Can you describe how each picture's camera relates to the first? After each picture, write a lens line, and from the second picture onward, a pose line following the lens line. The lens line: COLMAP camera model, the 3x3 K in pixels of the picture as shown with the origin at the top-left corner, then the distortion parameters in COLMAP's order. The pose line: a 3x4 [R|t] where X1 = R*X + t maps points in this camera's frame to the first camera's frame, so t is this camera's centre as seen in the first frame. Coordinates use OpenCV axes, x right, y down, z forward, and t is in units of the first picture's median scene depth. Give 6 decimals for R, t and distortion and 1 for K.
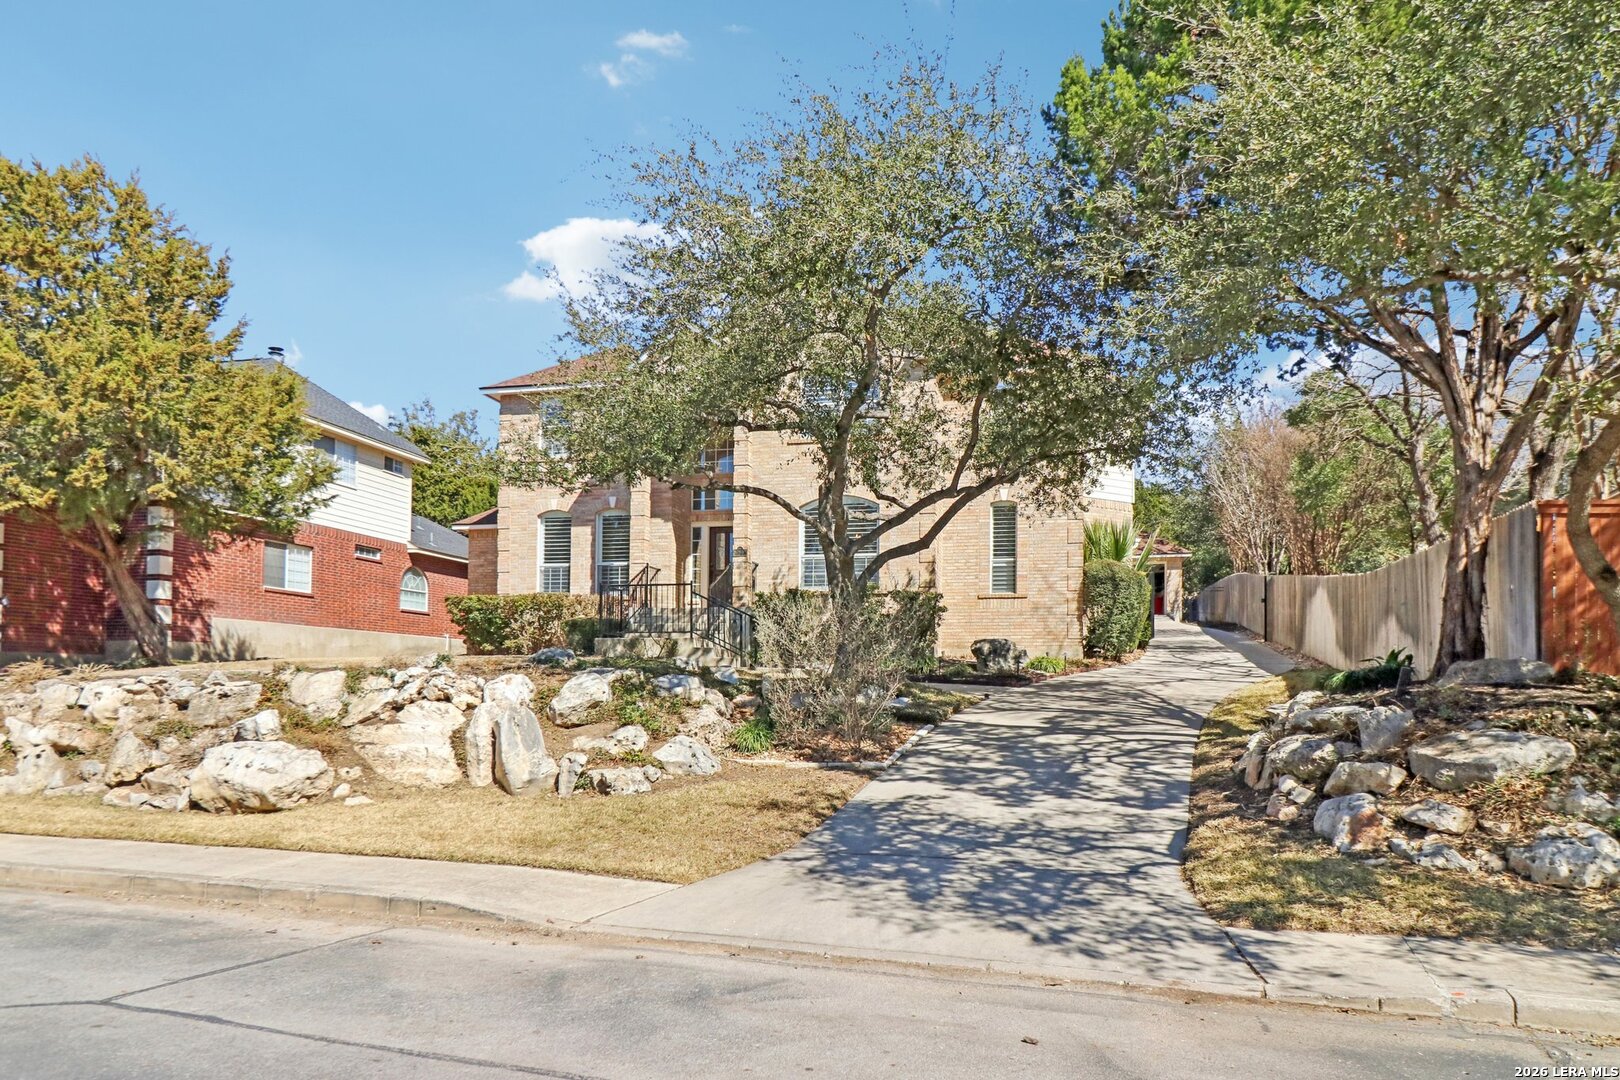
lens RADIAL K [[1084.8, 0, 806.3], [0, 1084.8, 679.8], [0, 0, 1]] dist [0.002765, 0.000279]
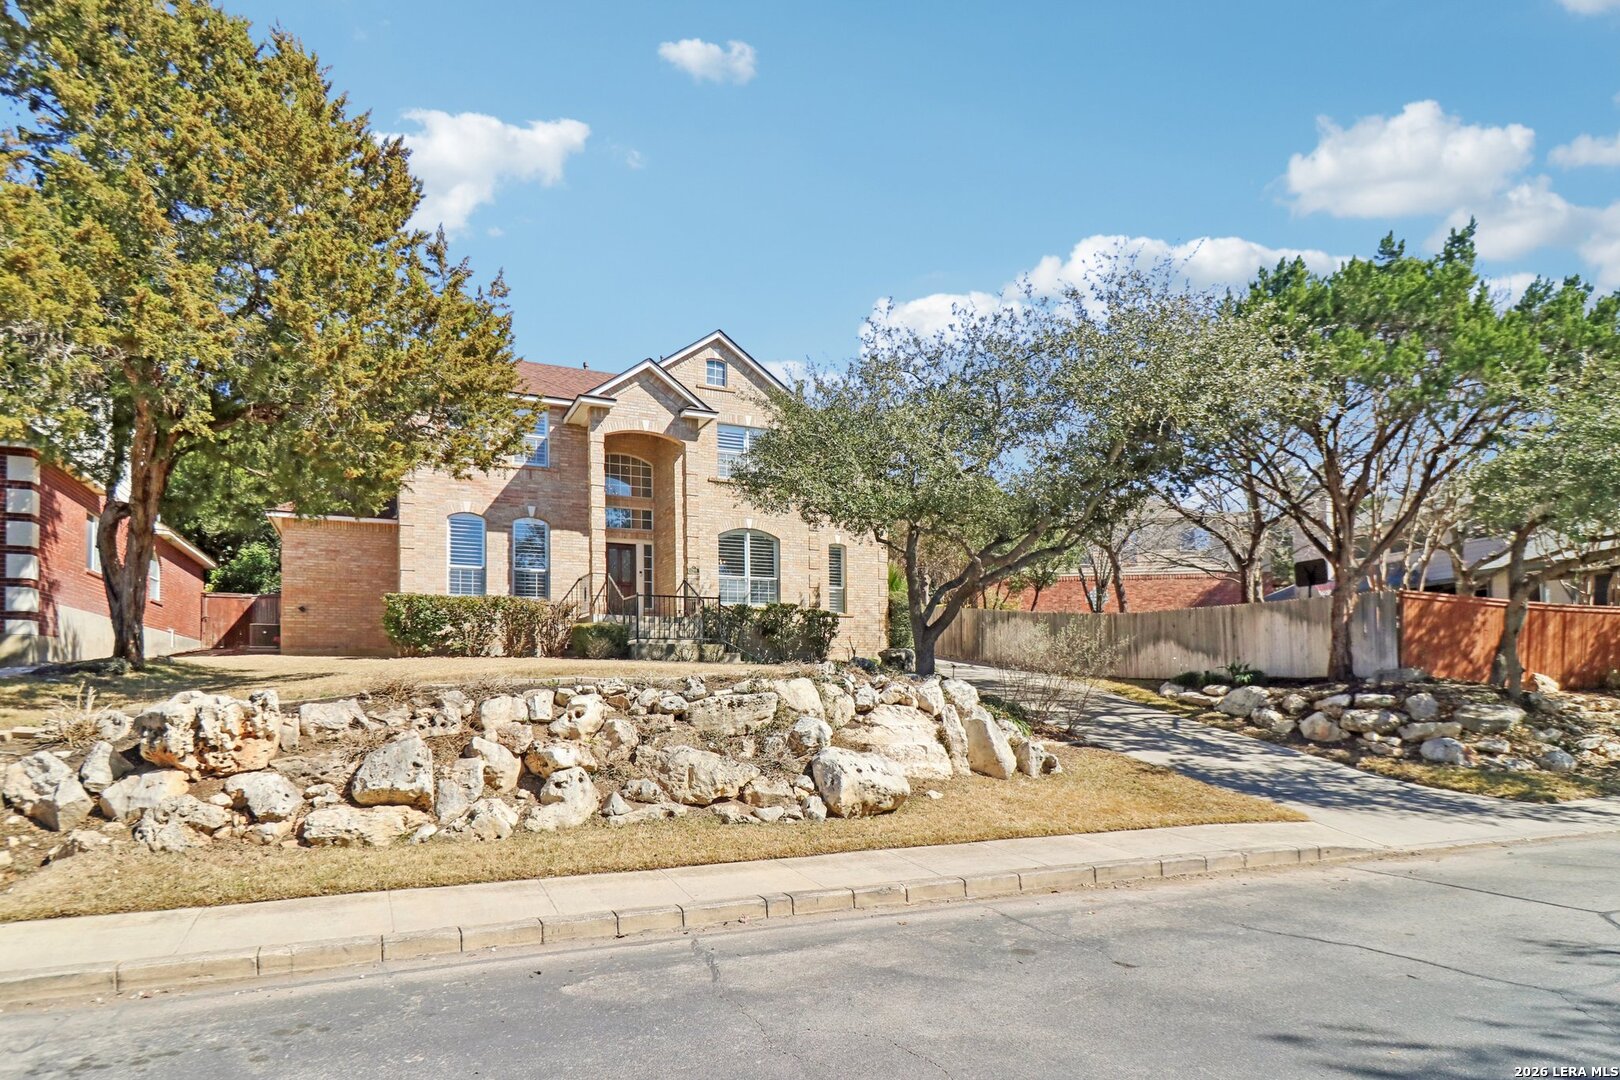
lens RADIAL K [[899.7, 0, 787.6], [0, 899.7, 638.2], [0, 0, 1]] dist [0.000732, -0.001408]
pose [[0.780928, 0.021078, 0.624266, -0.942649], [0.002723, 0.999306, -0.037147, -0.014386], [-0.624616, 0.030709, 0.780328, 0.300234]]
